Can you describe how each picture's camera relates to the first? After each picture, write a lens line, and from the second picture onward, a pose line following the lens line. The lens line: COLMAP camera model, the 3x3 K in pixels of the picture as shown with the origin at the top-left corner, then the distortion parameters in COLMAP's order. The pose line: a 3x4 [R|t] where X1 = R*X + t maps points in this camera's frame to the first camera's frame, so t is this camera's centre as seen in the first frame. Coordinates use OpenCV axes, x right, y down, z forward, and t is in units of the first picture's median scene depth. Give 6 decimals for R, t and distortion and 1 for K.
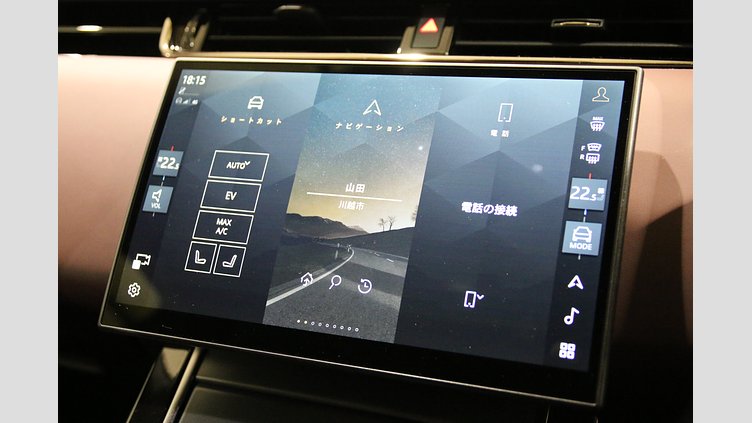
lens RADIAL K [[873.5, 0, 376.0], [0, 873.5, 211.5], [0, 0, 1]] dist [-0.002859, -0.001890]
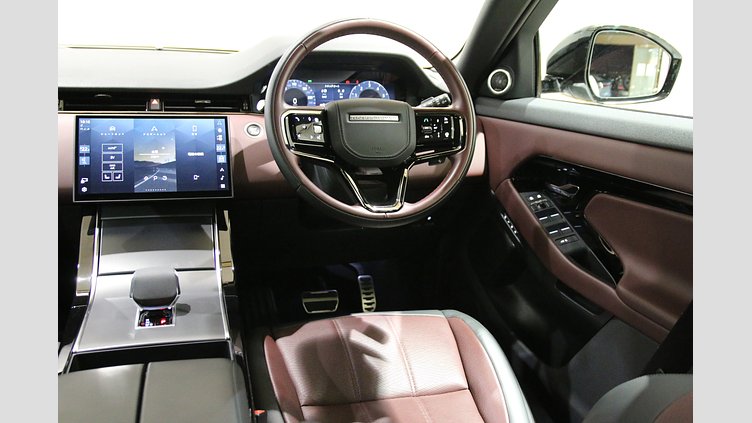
lens RADIAL K [[616.5, 0, 371.8], [0, 616.5, 220.5], [0, 0, 1]] dist [-0.073676, 0.125777]
pose [[0.773231, -0.131877, 0.620260, -0.905092], [0.100374, 0.991258, 0.085629, 0.123070], [-0.626130, -0.003953, 0.779708, -1.453902]]
